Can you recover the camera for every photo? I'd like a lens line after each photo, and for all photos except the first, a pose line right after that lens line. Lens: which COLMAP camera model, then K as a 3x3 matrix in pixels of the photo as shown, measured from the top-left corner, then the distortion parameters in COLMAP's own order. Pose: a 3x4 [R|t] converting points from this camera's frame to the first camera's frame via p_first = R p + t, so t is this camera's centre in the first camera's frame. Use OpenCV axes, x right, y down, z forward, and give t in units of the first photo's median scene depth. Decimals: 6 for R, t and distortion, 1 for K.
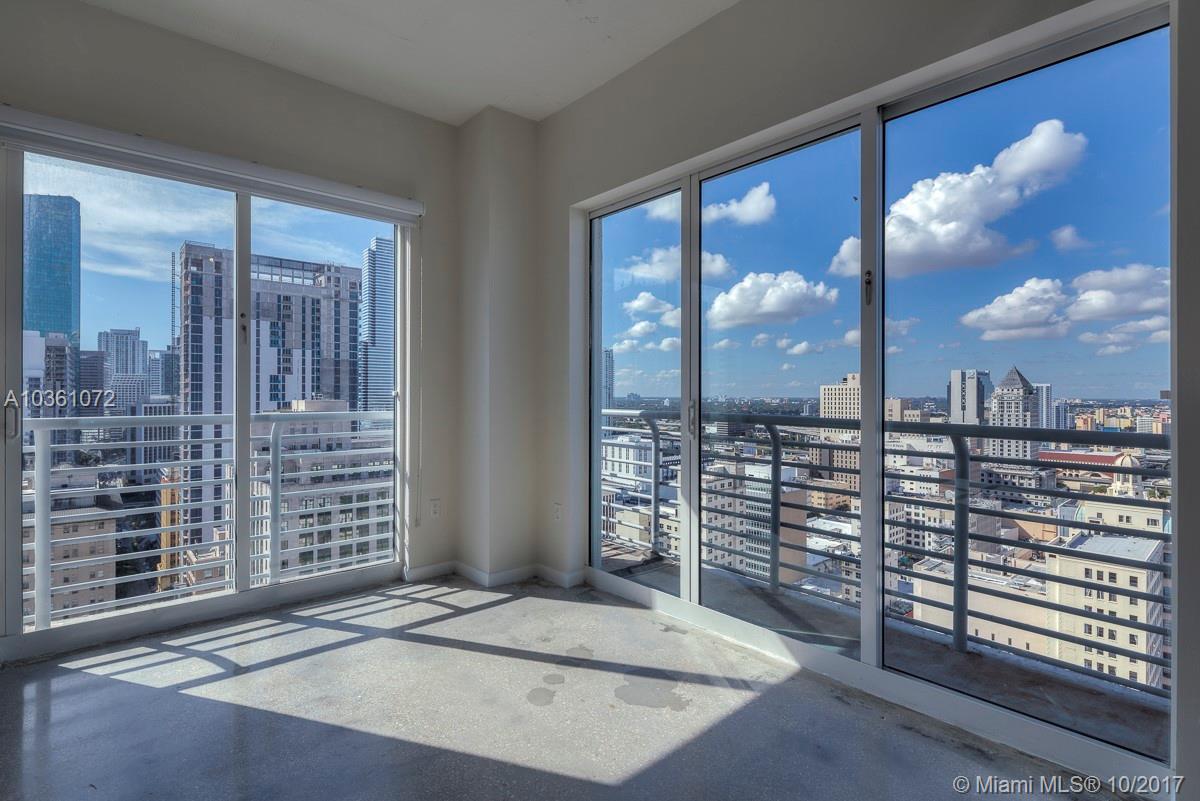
lens RADIAL K [[580.3, 0, 595.1], [0, 580.3, 390.4], [0, 0, 1]] dist [0.005101, -0.003107]
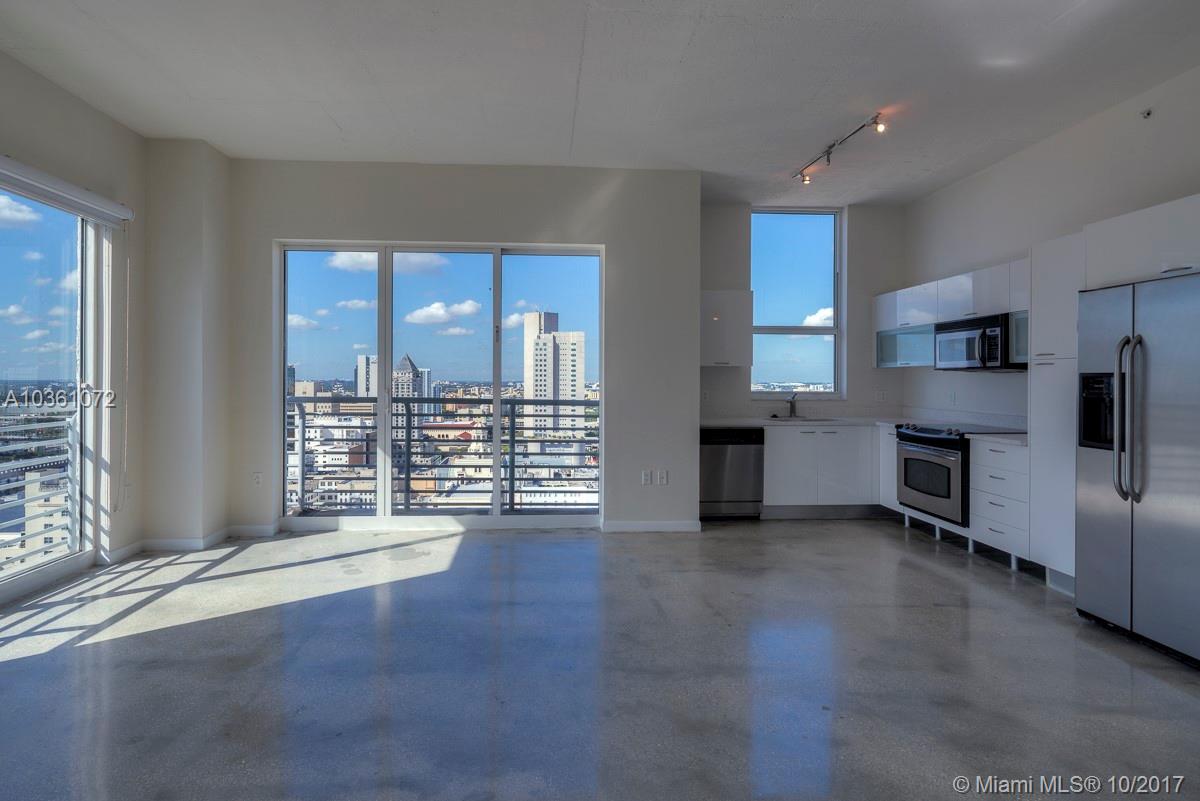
lens RADIAL K [[580.3, 0, 574.7], [0, 580.3, 381.2], [0, 0, 1]] dist [0.005101, -0.003107]
pose [[0.613449, -0.002640, 0.789730, -0.641752], [-0.008622, 0.999912, 0.010040, -0.021102], [-0.789687, -0.012968, 0.613372, -0.315938]]
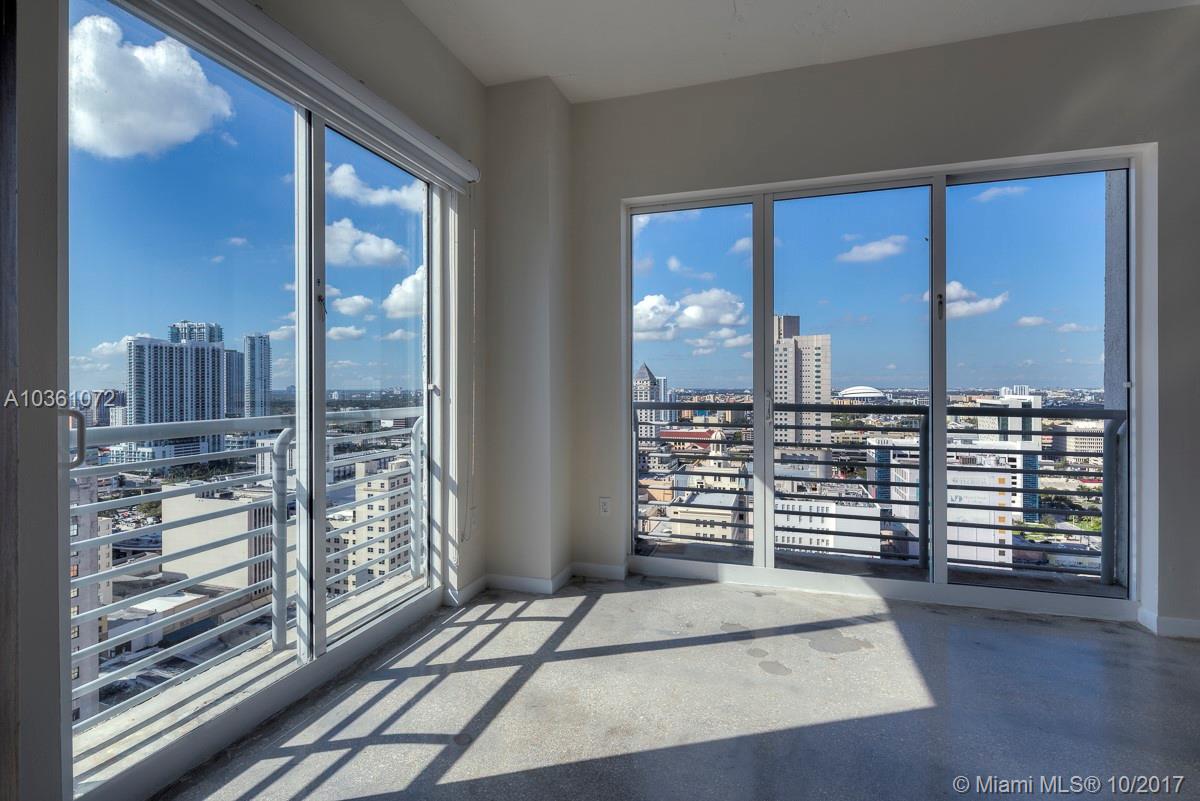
lens RADIAL K [[580.3, 0, 594.1], [0, 580.3, 388.8], [0, 0, 1]] dist [0.005101, -0.003107]
pose [[0.855518, -0.006611, 0.517731, -0.596035], [0.000979, 0.999937, 0.011152, -0.002103], [-0.517773, -0.009034, 0.855471, 0.162568]]
